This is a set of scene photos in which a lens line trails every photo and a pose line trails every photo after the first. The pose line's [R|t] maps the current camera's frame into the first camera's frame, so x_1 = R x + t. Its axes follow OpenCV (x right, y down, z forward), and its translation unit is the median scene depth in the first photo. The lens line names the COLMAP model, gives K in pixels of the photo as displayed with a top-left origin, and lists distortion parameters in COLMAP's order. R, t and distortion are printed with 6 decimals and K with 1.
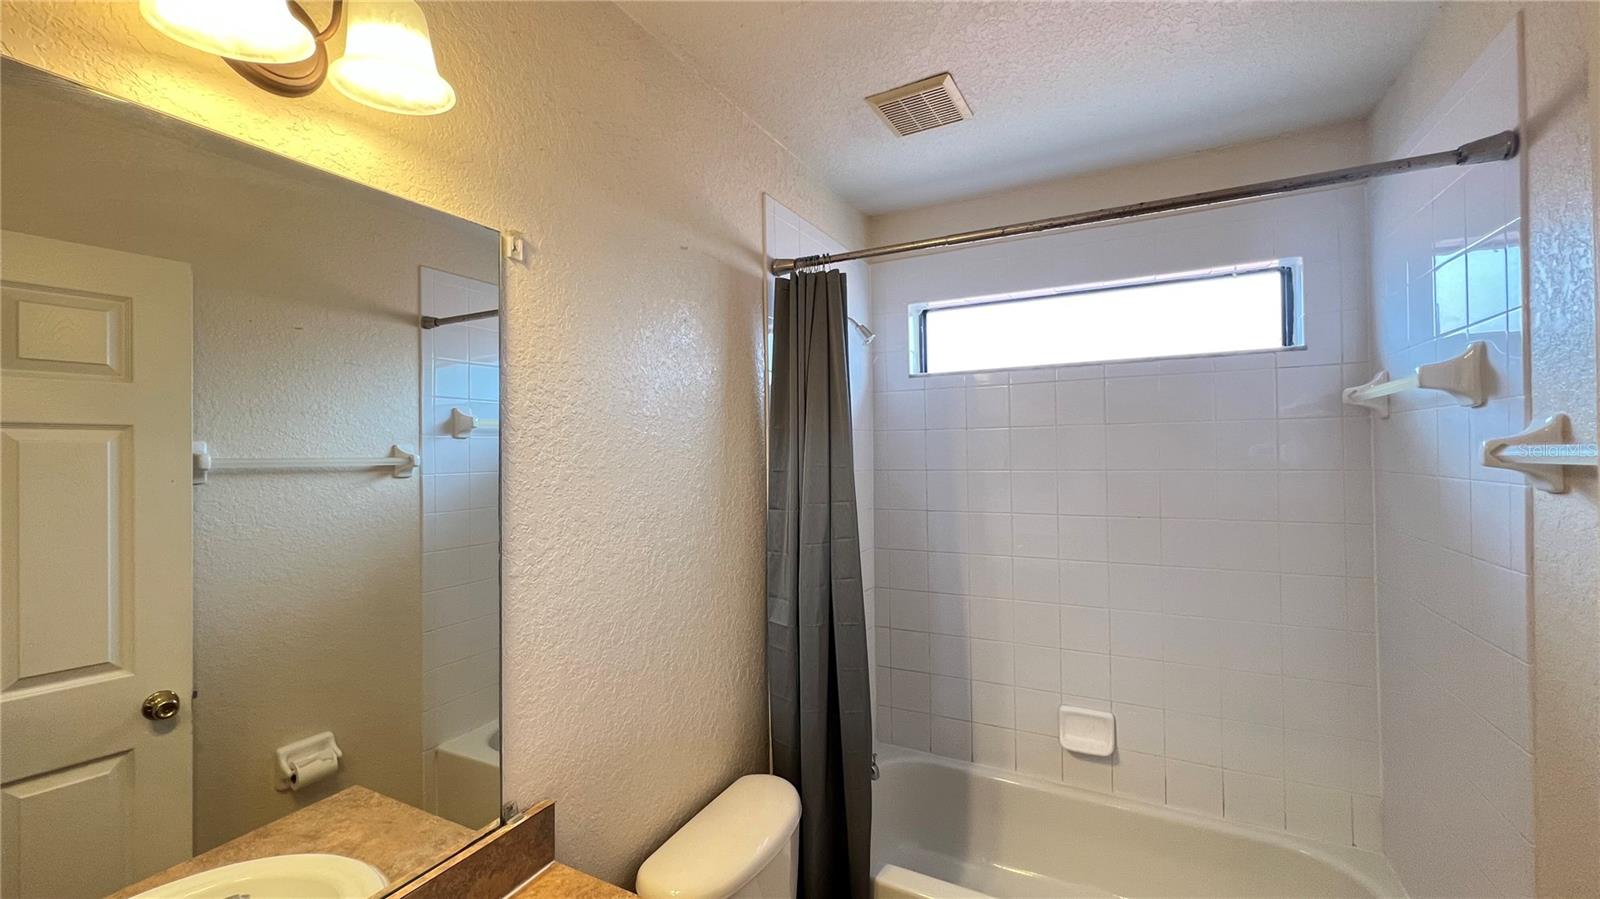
lens RADIAL K [[641.1, 0, 800.2], [0, 641.1, 446.7], [0, 0, 1]] dist [0.003783, 0.000003]
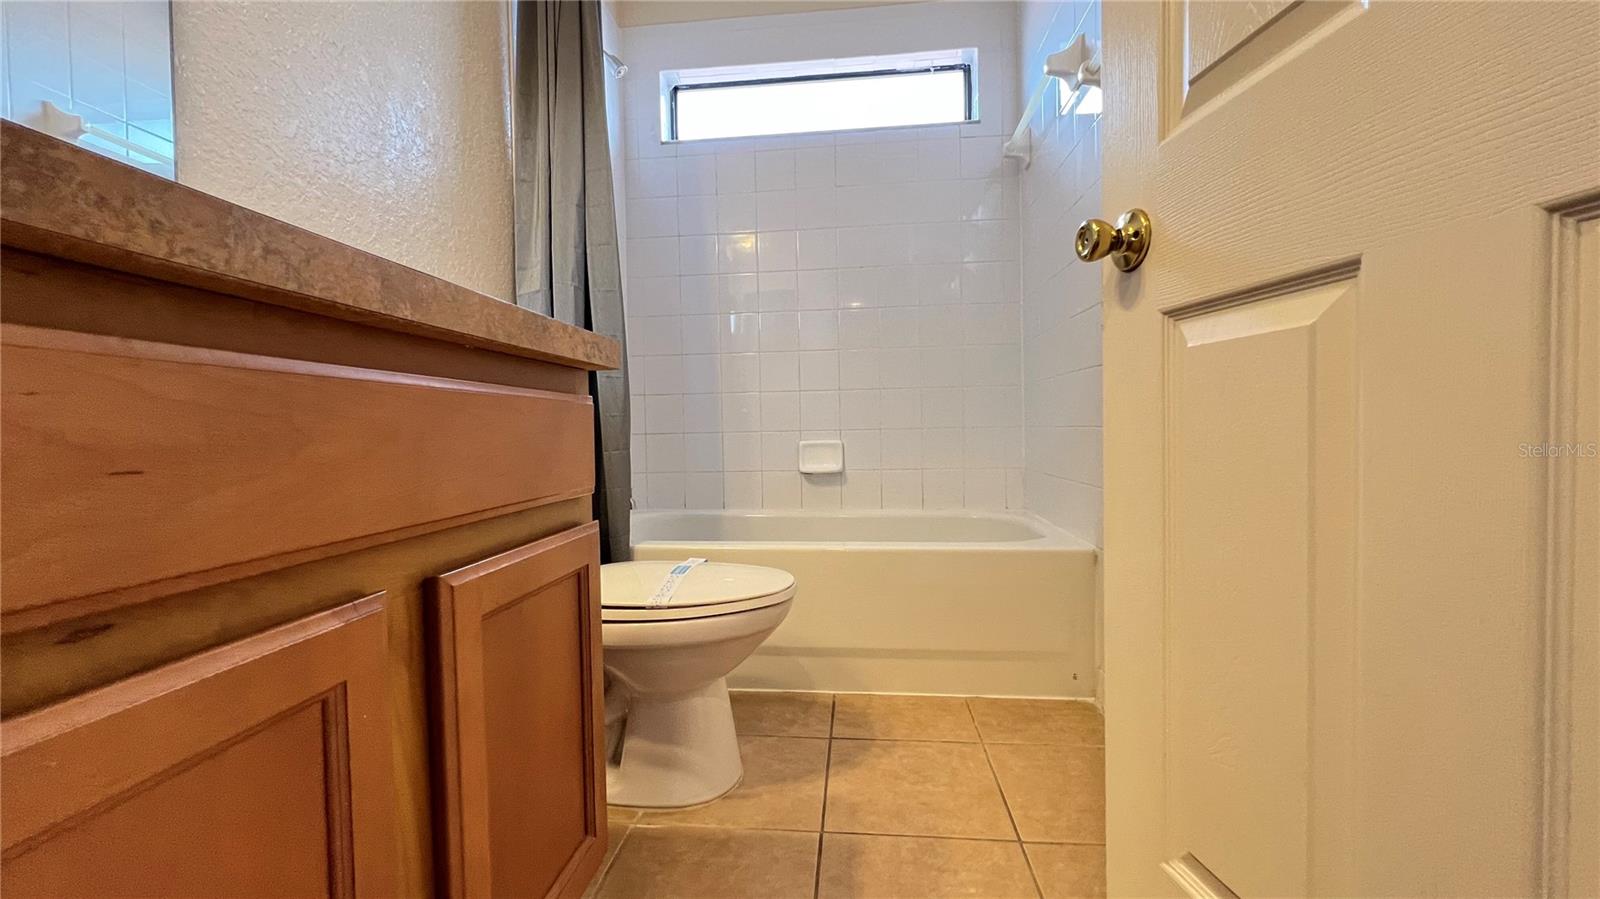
lens RADIAL K [[641.1, 0, 796.2], [0, 641.1, 459.2], [0, 0, 1]] dist [0.003783, 0.000003]
pose [[0.926581, -0.012286, 0.375894, -0.025207], [0.003232, 0.999690, 0.024706, 0.460705], [-0.376081, -0.021677, 0.926333, -0.042006]]
